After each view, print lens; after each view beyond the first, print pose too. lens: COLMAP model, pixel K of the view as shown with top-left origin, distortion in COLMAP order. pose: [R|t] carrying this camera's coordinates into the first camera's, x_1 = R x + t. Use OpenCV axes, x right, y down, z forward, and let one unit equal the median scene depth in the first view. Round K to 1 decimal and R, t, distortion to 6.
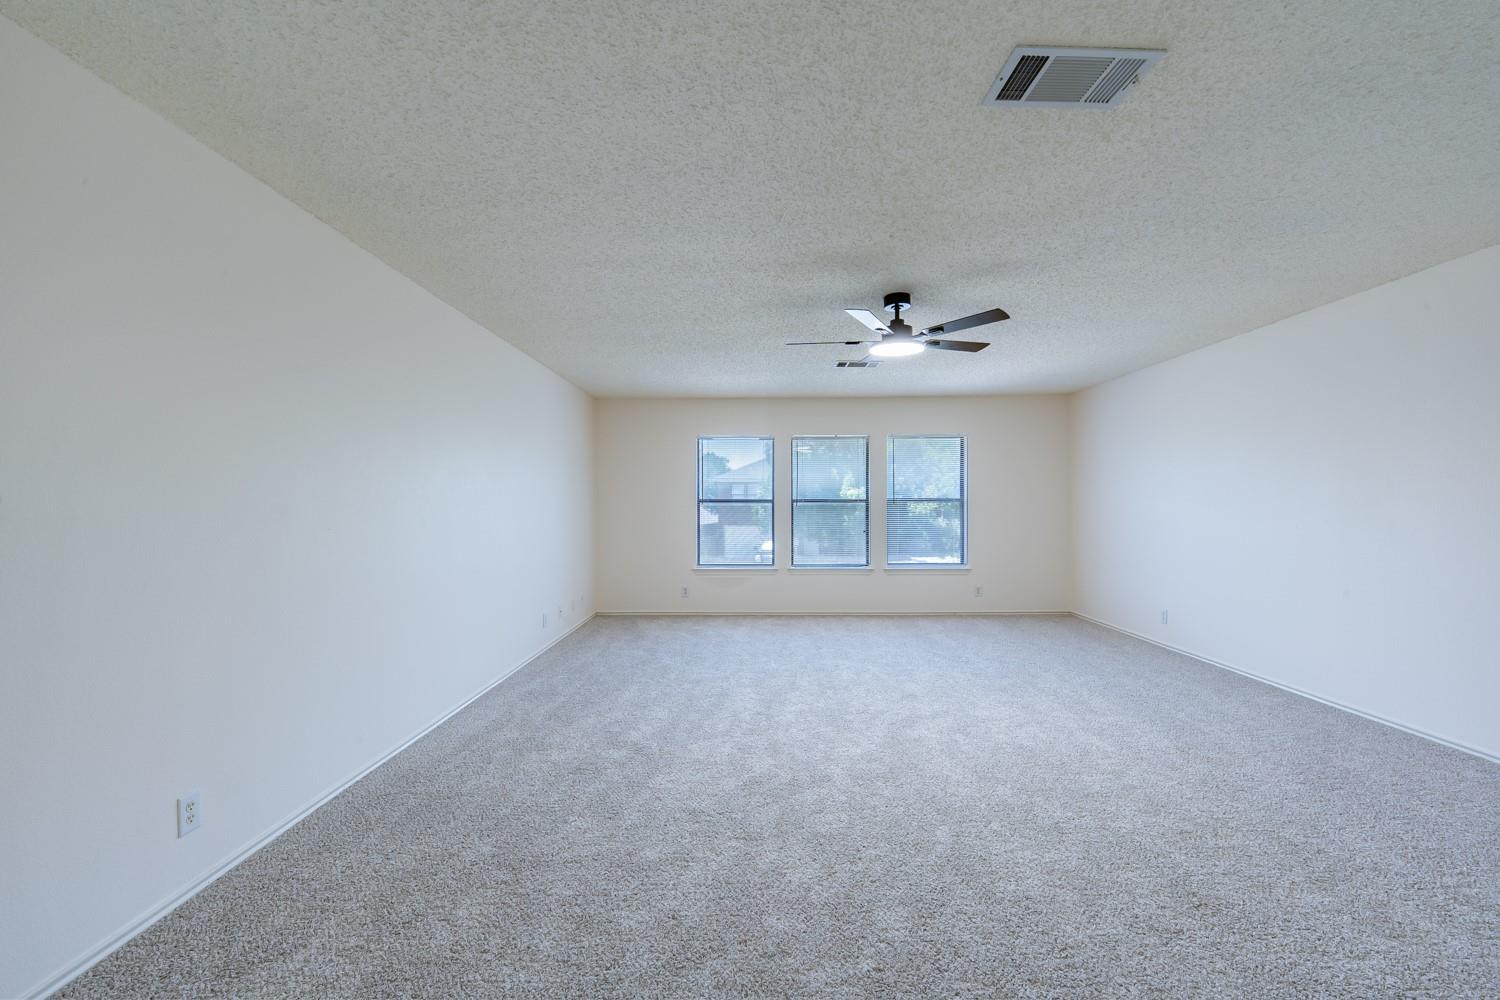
lens RADIAL K [[620.9, 0, 749.2], [0, 620.9, 504.9], [0, 0, 1]] dist [0.001064, -0.007149]
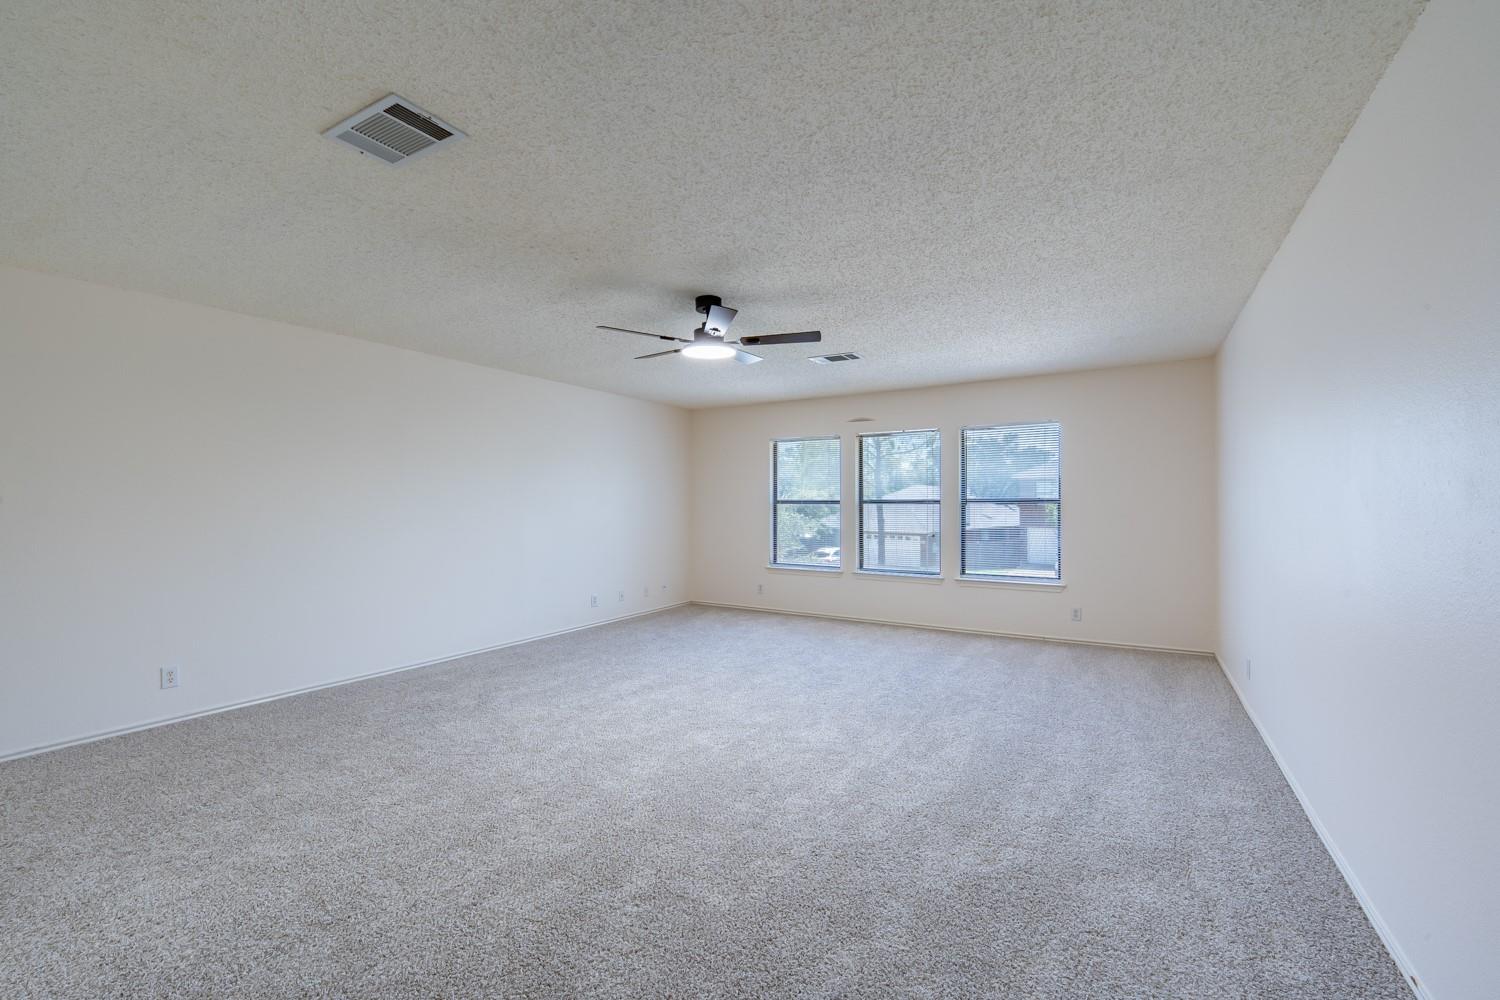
lens RADIAL K [[620.9, 0, 741.3], [0, 620.9, 504.9], [0, 0, 1]] dist [0.001064, -0.007149]
pose [[0.858681, 0.003028, -0.512501, 0.687860], [-0.002378, 0.999995, 0.001923, -0.005386], [0.512505, -0.000432, 0.858684, 0.145301]]
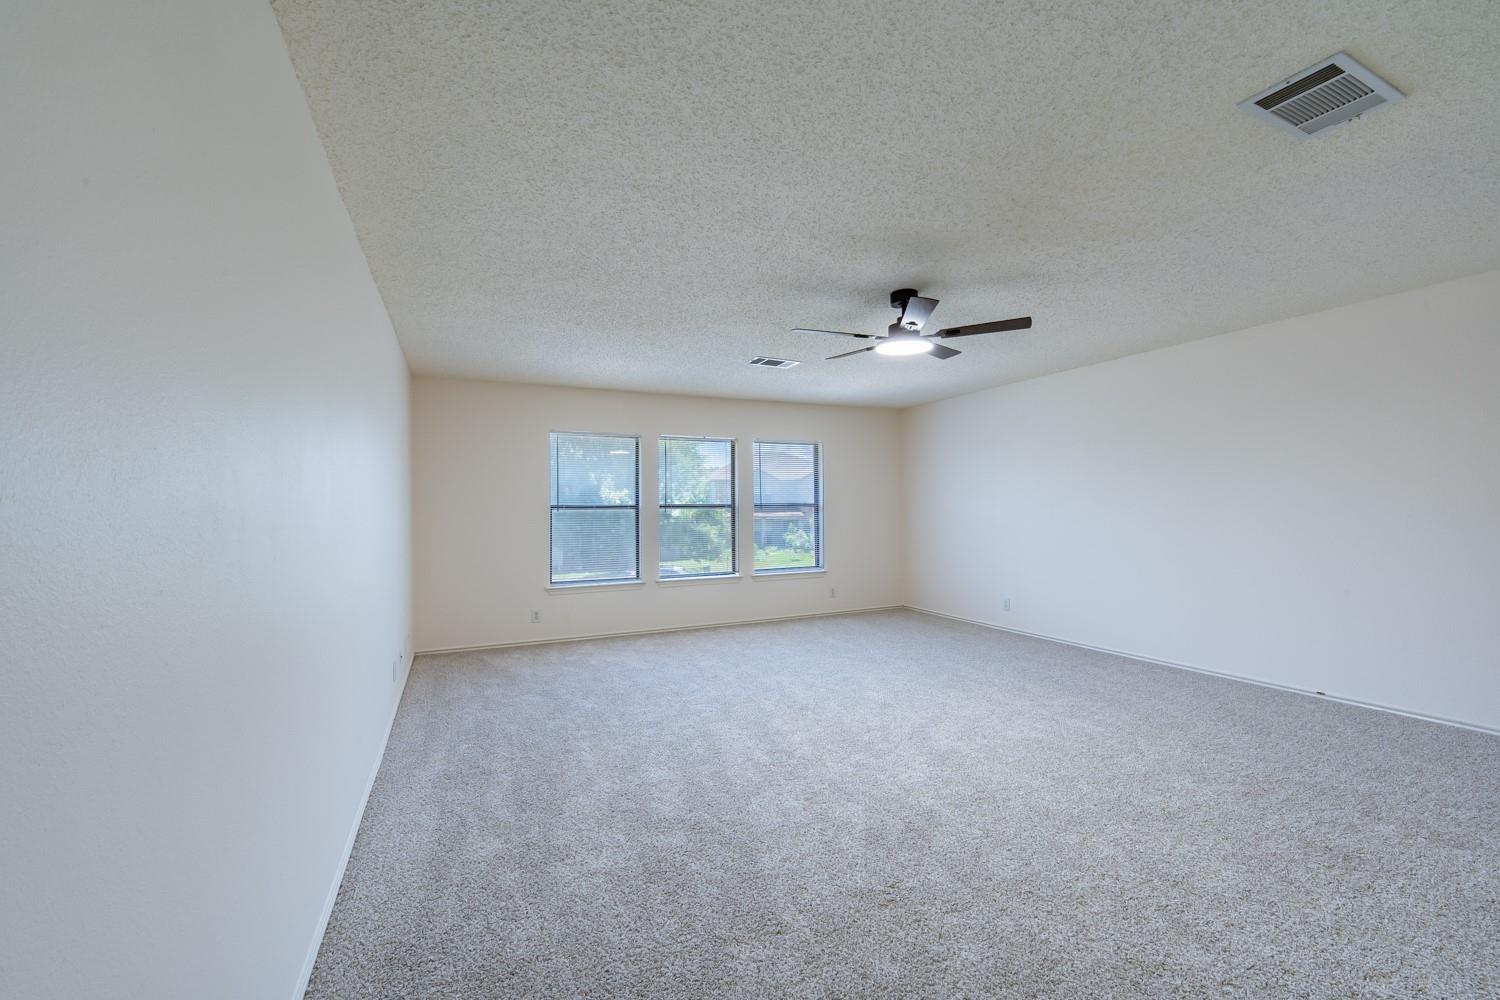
lens RADIAL K [[620.9, 0, 749.9], [0, 620.9, 506.9], [0, 0, 1]] dist [0.001064, -0.007149]
pose [[0.902758, -0.006144, 0.430106, -0.340466], [0.009161, 0.999946, -0.004943, -0.000886], [-0.430052, 0.008403, 0.902765, 0.203317]]
